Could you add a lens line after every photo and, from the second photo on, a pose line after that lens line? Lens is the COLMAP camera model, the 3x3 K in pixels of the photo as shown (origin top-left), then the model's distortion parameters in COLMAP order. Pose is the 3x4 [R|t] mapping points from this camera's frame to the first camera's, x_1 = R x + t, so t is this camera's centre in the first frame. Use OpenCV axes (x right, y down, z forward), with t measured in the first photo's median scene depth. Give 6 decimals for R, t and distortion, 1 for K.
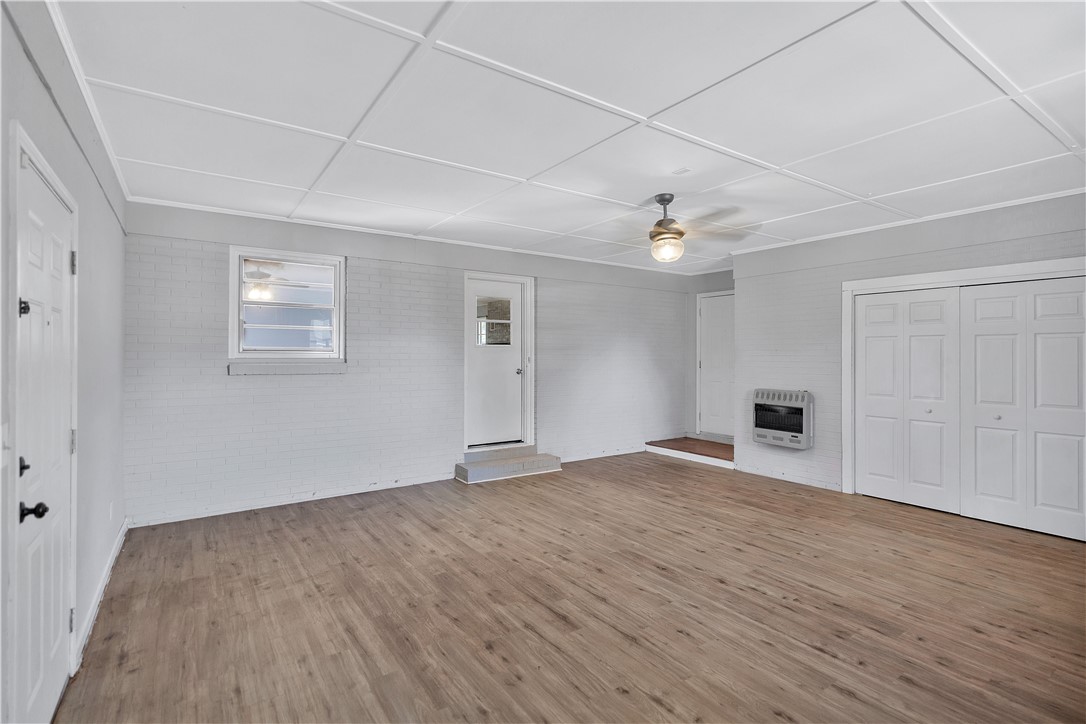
lens RADIAL K [[529.5, 0, 556.5], [0, 529.5, 356.6], [0, 0, 1]] dist [-0.001443, -0.000307]
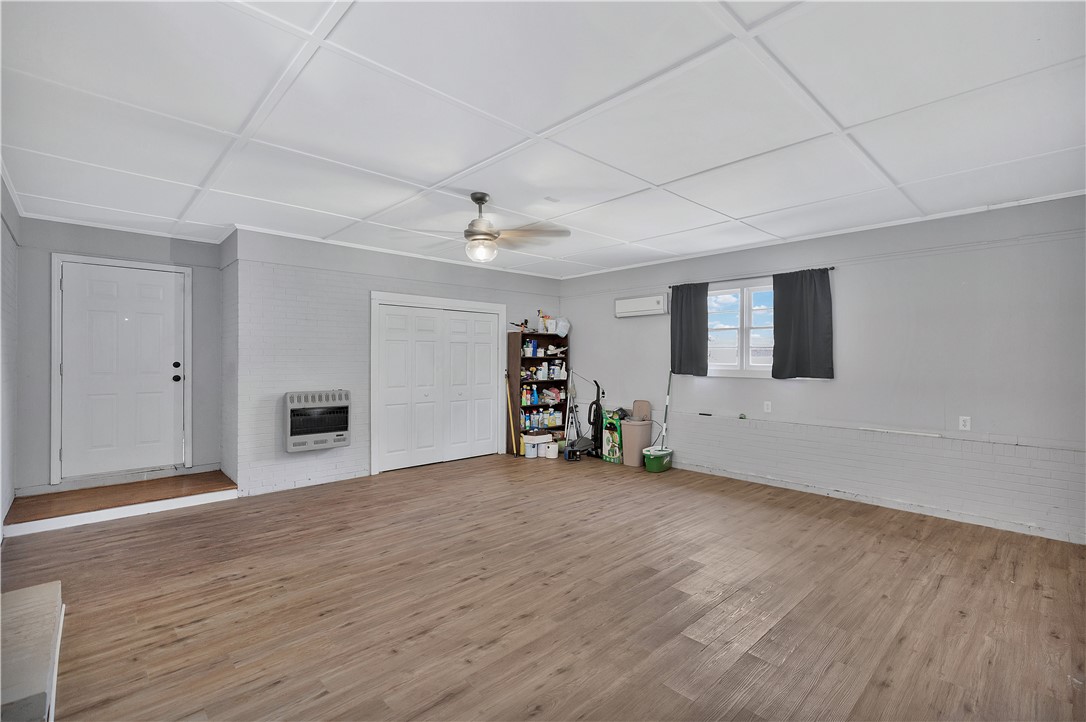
lens RADIAL K [[500.5, 0, 543.0], [0, 500.5, 361.0], [0, 0, 1]] dist [0.006624, 0.000421]
pose [[-0.156722, -0.009975, 0.987592, -0.754168], [0.000622, 0.999948, 0.010199, -0.000574], [-0.987643, 0.002213, -0.156707, 1.039888]]
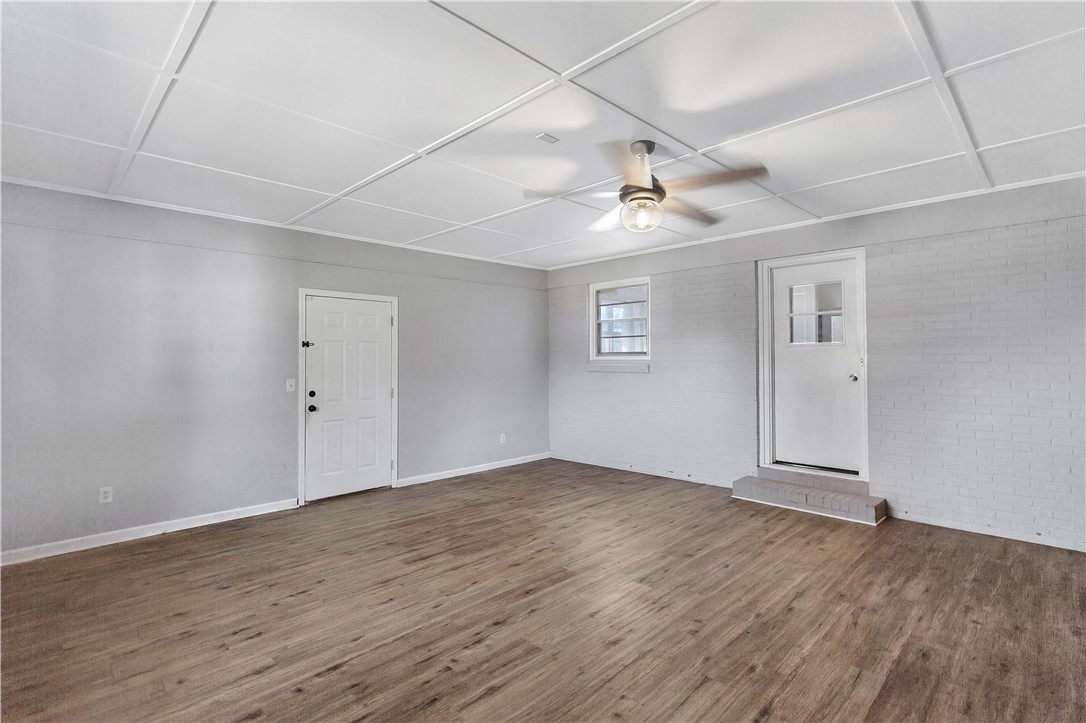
lens RADIAL K [[500.5, 0, 543.0], [0, 500.5, 361.5], [0, 0, 1]] dist [0.006624, 0.000421]
pose [[0.179051, 0.000498, -0.983840, 0.884139], [0.003572, 0.999993, 0.001156, 0.005468], [0.983833, -0.003721, 0.179048, 0.738818]]
